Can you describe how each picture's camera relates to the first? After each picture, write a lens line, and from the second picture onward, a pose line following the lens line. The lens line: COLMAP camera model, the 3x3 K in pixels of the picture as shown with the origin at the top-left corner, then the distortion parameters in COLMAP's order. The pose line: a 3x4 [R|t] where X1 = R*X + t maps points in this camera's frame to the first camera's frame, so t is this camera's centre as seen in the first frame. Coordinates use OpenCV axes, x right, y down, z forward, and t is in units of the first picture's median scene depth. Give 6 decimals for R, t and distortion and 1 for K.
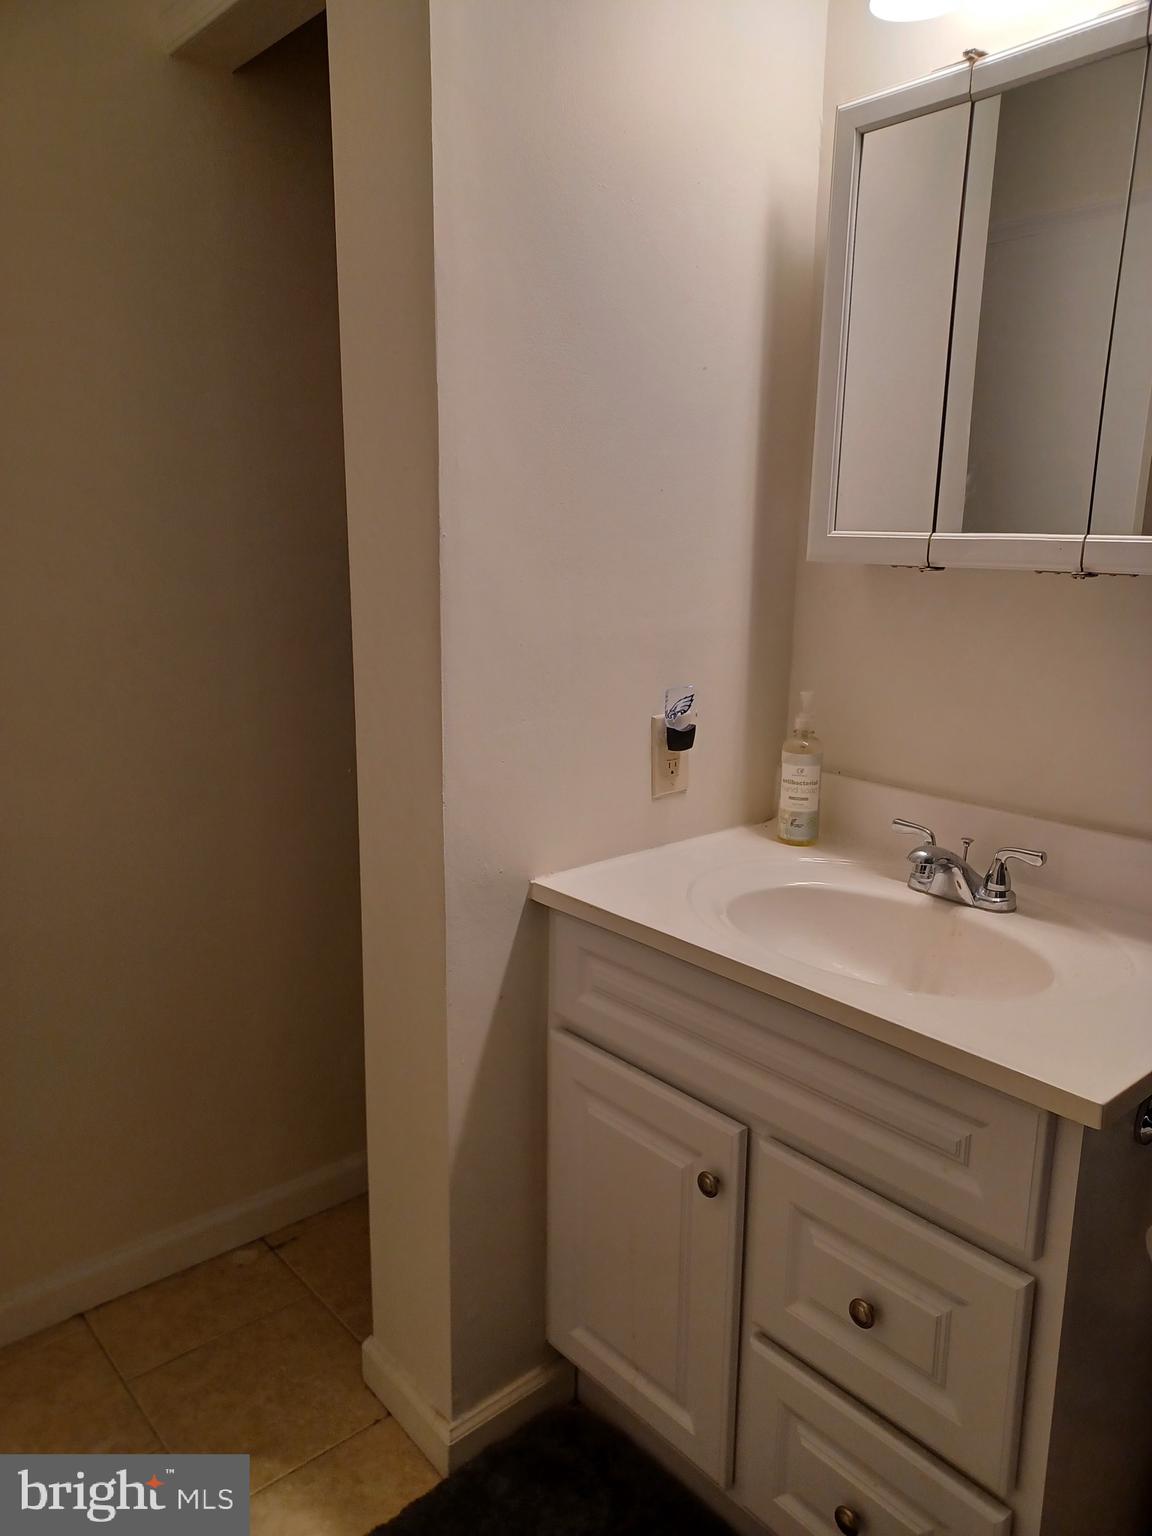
lens RADIAL K [[1114.6, 0, 582.7], [0, 1114.6, 765.0], [0, 0, 1]] dist [0.064203, -0.050809]
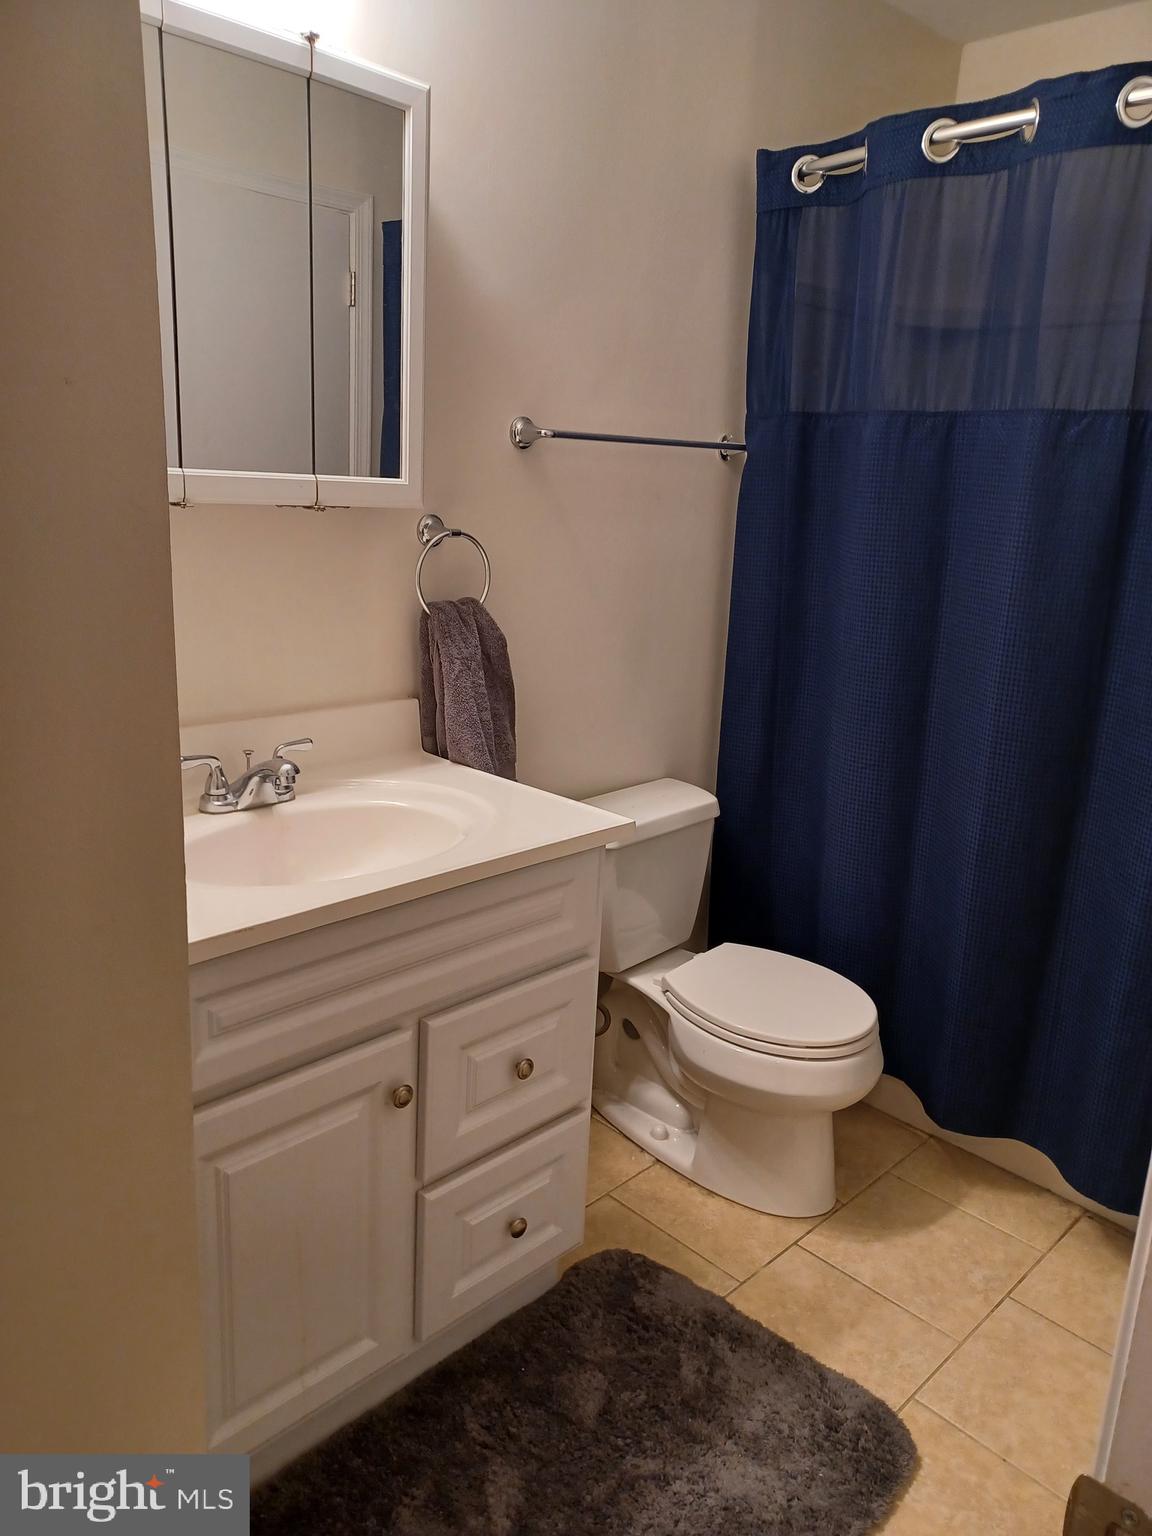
lens RADIAL K [[1113.5, 0, 576.0], [0, 1113.5, 768.0], [0, 0, 1]] dist [0.063088, -0.001141]
pose [[-0.061164, -0.272900, 0.960096, -0.781946], [0.167045, 0.945532, 0.279402, -0.182085], [-0.984050, 0.177468, -0.012246, 0.736530]]
